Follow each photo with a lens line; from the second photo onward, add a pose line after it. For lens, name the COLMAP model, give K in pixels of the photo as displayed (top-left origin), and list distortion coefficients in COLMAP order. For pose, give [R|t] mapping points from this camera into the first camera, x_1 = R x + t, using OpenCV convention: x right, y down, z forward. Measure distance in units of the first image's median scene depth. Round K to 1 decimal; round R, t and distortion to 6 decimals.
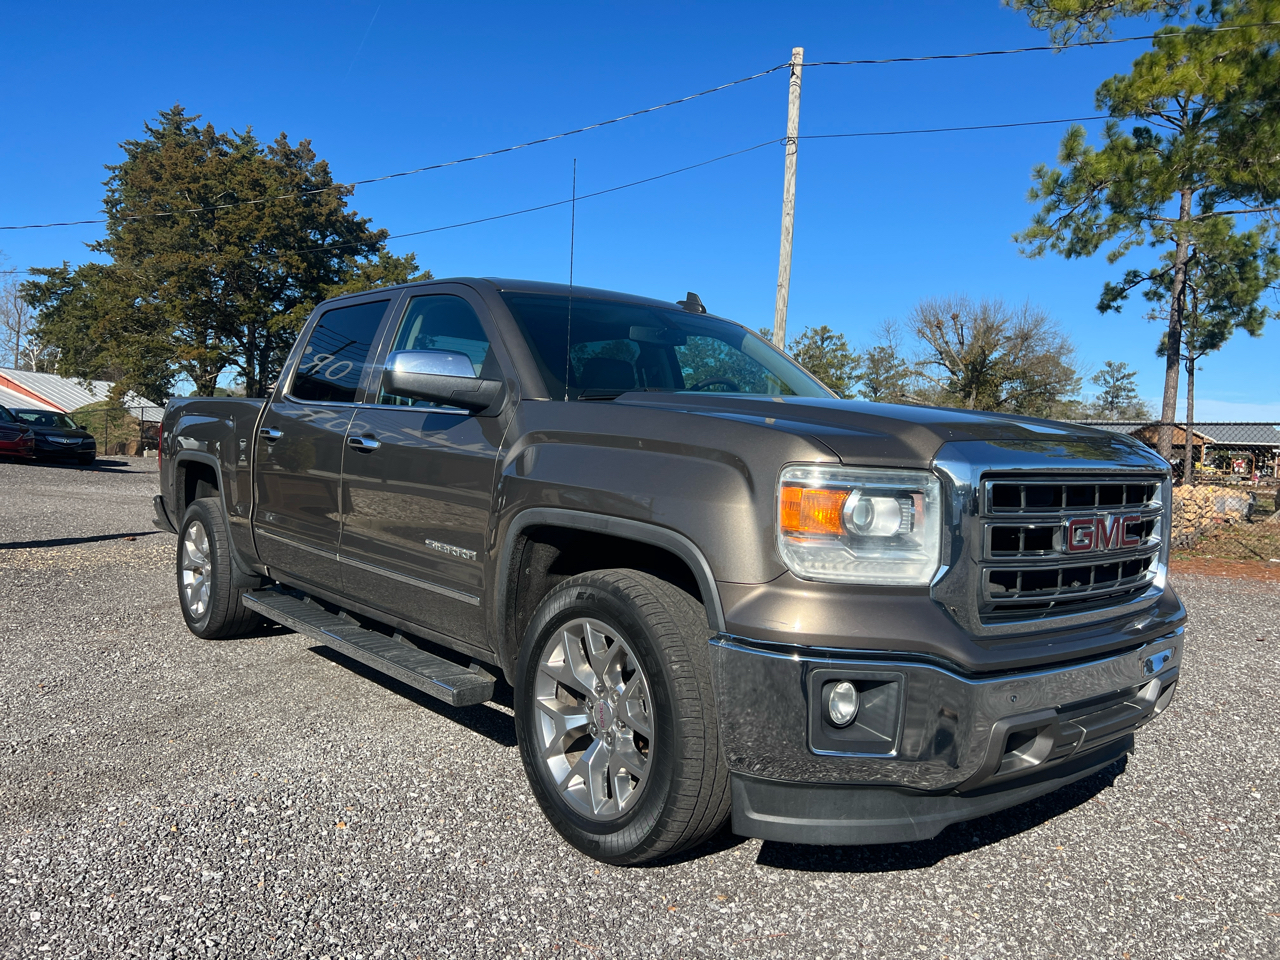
lens RADIAL K [[966.2, 0, 646.2], [0, 966.2, 479.8], [0, 0, 1]] dist [0.048064, -0.054417]
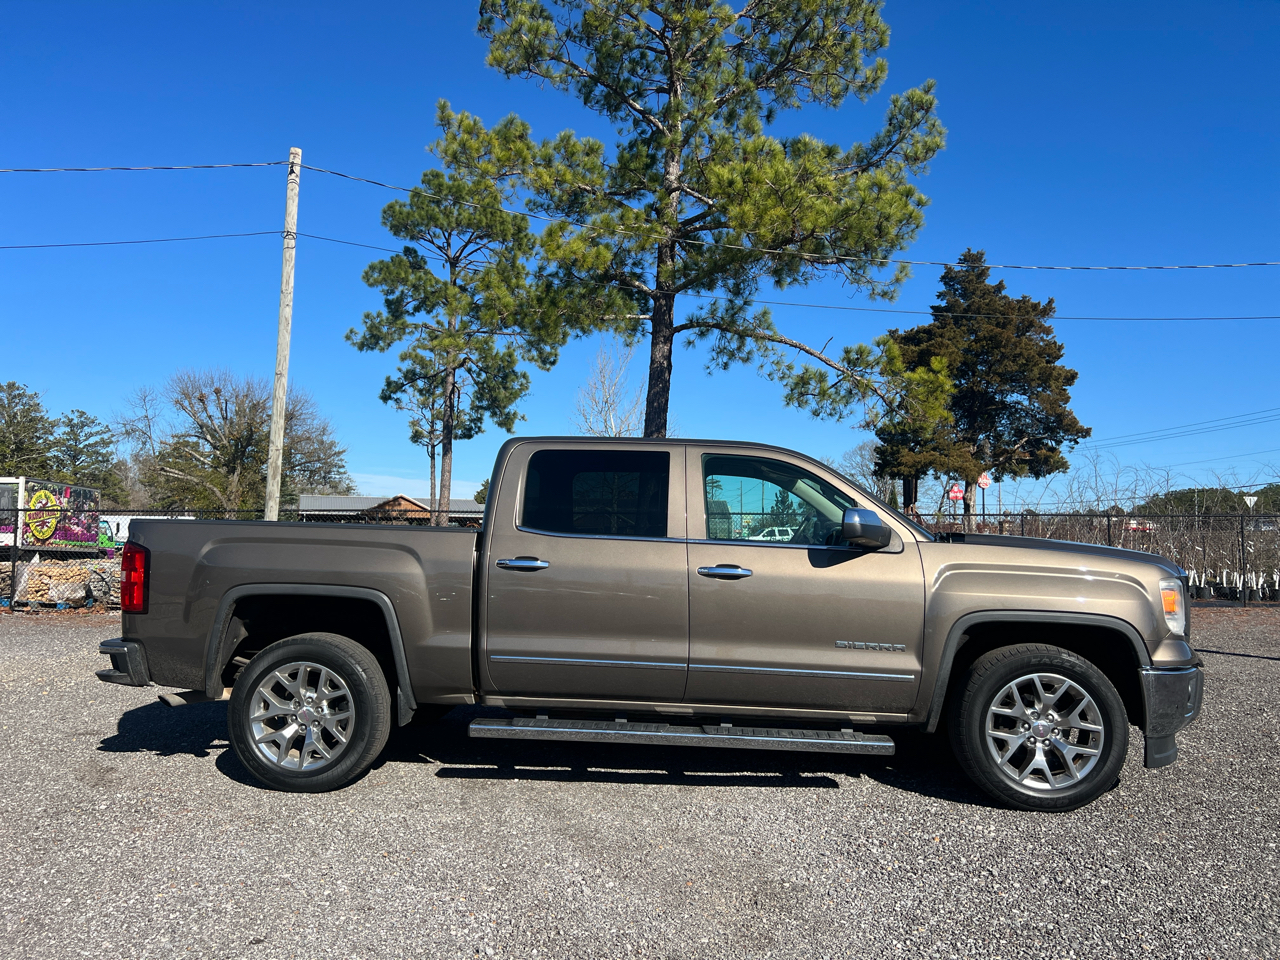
lens RADIAL K [[966.2, 0, 647.1], [0, 966.2, 476.7], [0, 0, 1]] dist [0.048064, -0.054417]
pose [[0.691384, 0.017369, 0.722278, -0.133589], [0.037172, 0.997532, -0.059570, -0.009098], [-0.721530, 0.068034, 0.689032, 0.019105]]
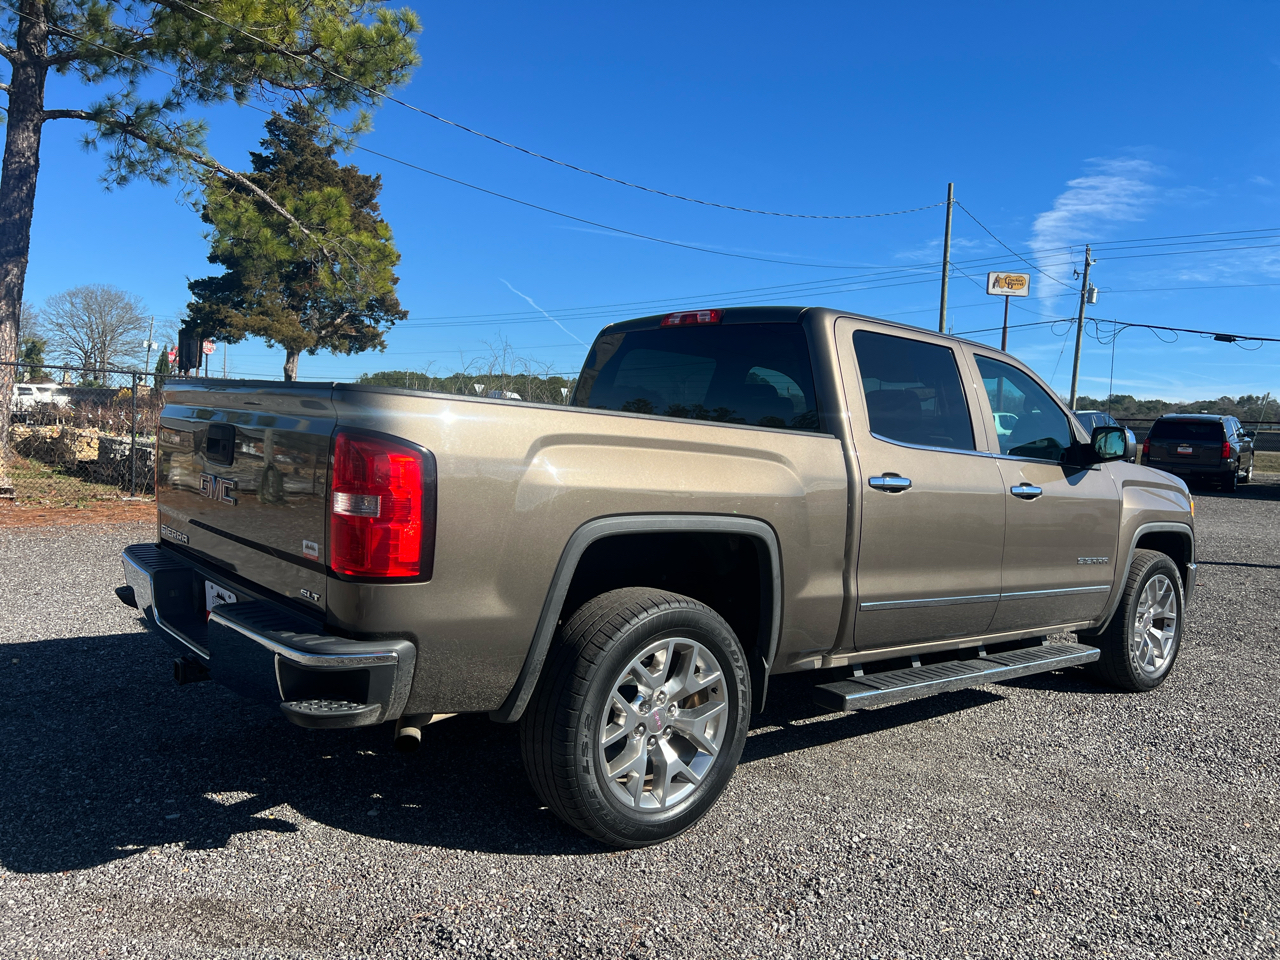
lens RADIAL K [[966.2, 0, 637.8], [0, 966.2, 475.6], [0, 0, 1]] dist [0.048064, -0.054417]
pose [[-0.023197, -0.078534, 0.996642, -0.276005], [-0.025650, 0.996628, 0.077936, -0.048325], [-0.999402, -0.023756, -0.025134, 1.174297]]
